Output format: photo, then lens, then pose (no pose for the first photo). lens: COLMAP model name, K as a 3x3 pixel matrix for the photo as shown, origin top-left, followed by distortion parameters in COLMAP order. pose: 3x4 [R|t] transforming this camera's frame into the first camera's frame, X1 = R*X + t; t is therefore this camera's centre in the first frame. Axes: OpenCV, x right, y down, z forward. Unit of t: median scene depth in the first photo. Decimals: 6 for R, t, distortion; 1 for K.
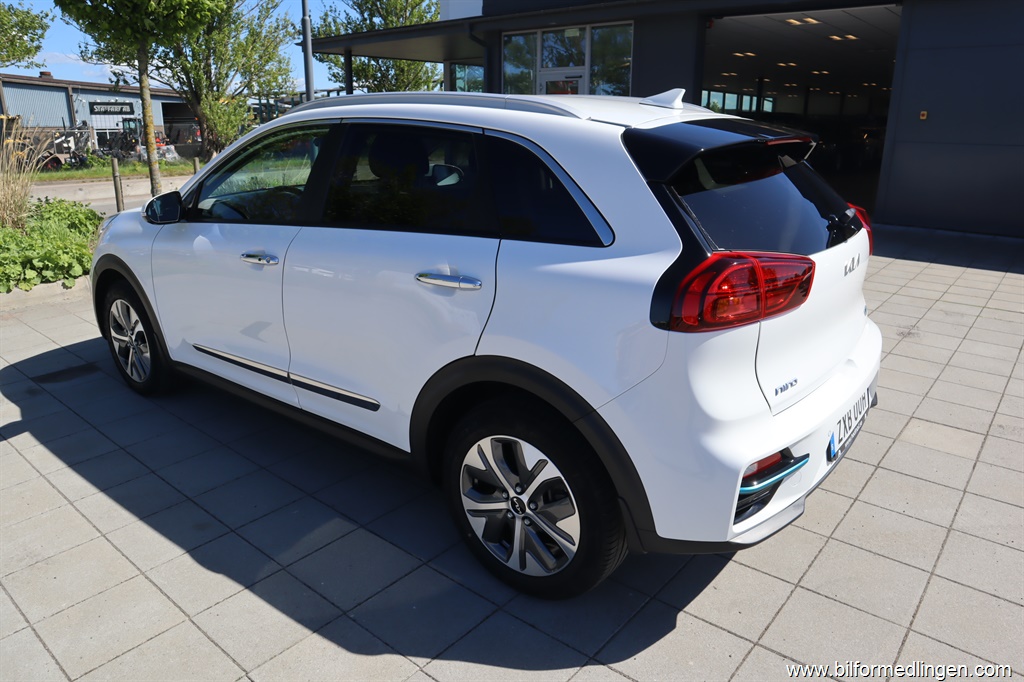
lens RADIAL K [[701.3, 0, 512.0], [0, 701.3, 341.0], [0, 0, 1]] dist [-0.122462, 0.071626]
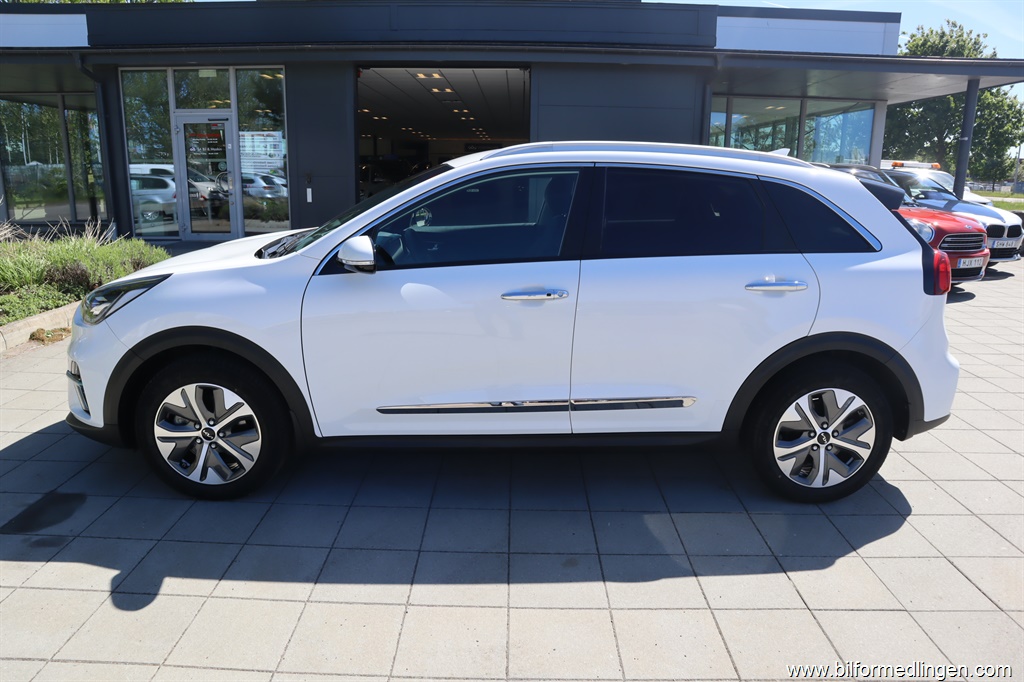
lens RADIAL K [[701.3, 0, 512.0], [0, 701.3, 341.0], [0, 0, 1]] dist [-0.122462, 0.071626]
pose [[0.772096, -0.144950, 0.618754, -1.192834], [0.180287, 0.983599, 0.005452, -0.073340], [-0.609396, 0.107344, 0.785566, 0.243794]]
